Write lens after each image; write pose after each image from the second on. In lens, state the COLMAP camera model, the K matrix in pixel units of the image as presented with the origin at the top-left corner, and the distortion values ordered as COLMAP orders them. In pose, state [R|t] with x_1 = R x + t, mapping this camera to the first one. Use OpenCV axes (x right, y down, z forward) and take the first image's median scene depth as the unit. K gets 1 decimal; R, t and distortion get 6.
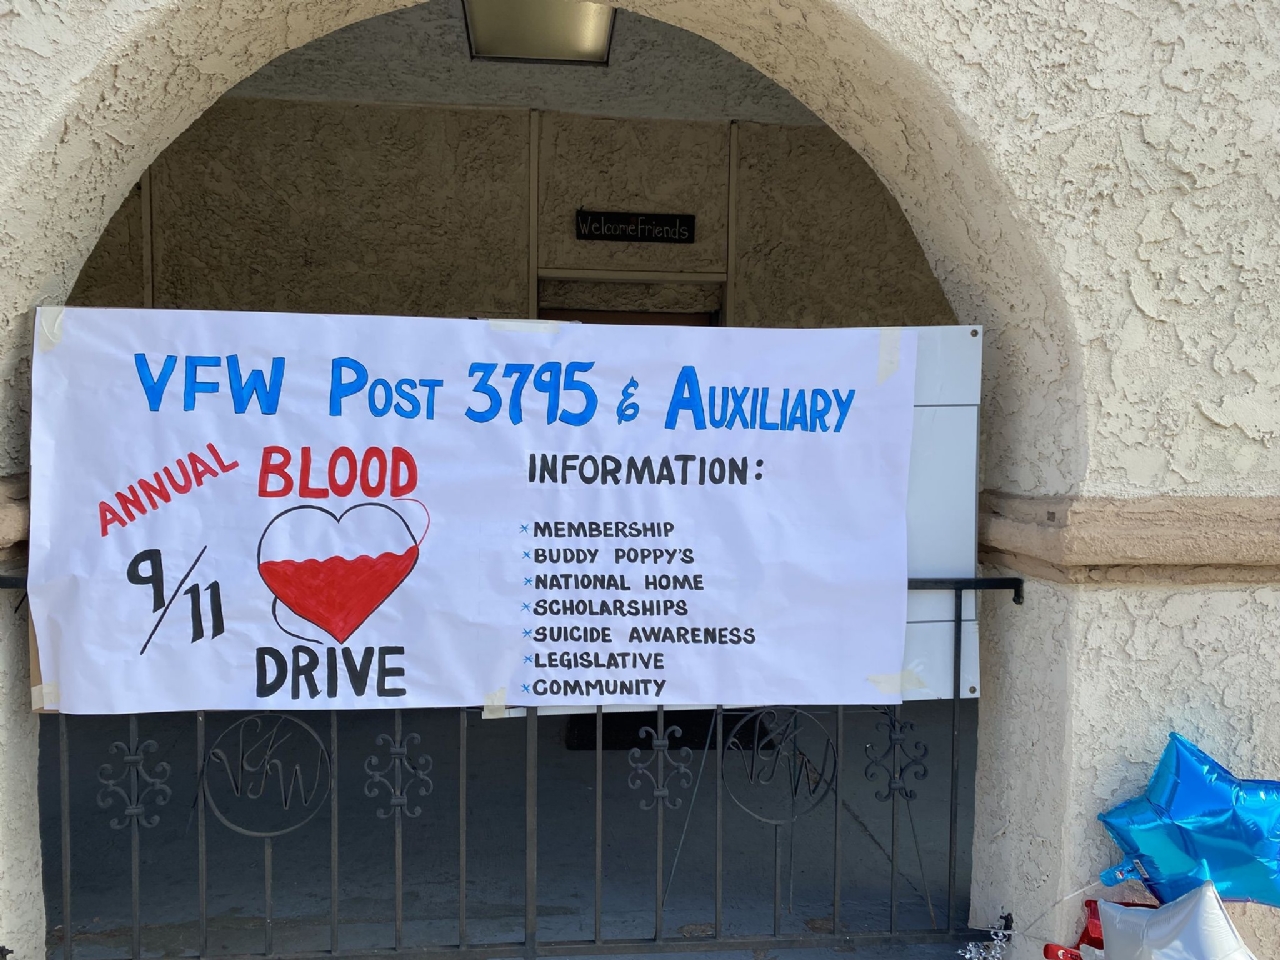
lens RADIAL K [[971.8, 0, 654.6], [0, 971.8, 461.5], [0, 0, 1]] dist [0.042732, -0.043949]
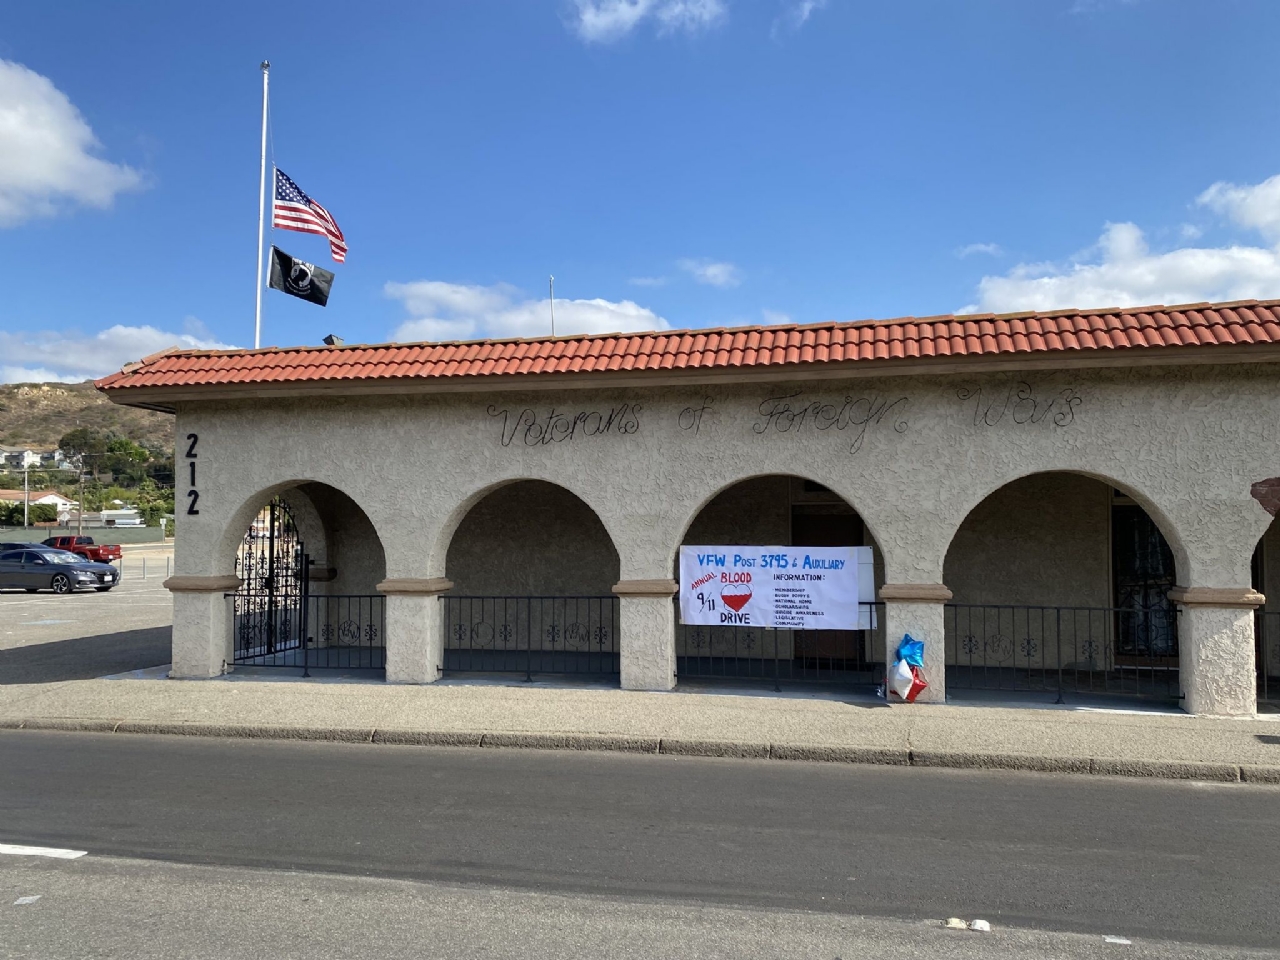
lens RADIAL K [[971.8, 0, 654.6], [0, 971.8, 461.5], [0, 0, 1]] dist [0.042732, -0.043949]
pose [[0.952227, -0.031009, -0.303811, 0.800620], [0.008004, 0.997024, -0.076673, -0.201209], [0.305285, 0.070579, 0.949642, -3.849106]]
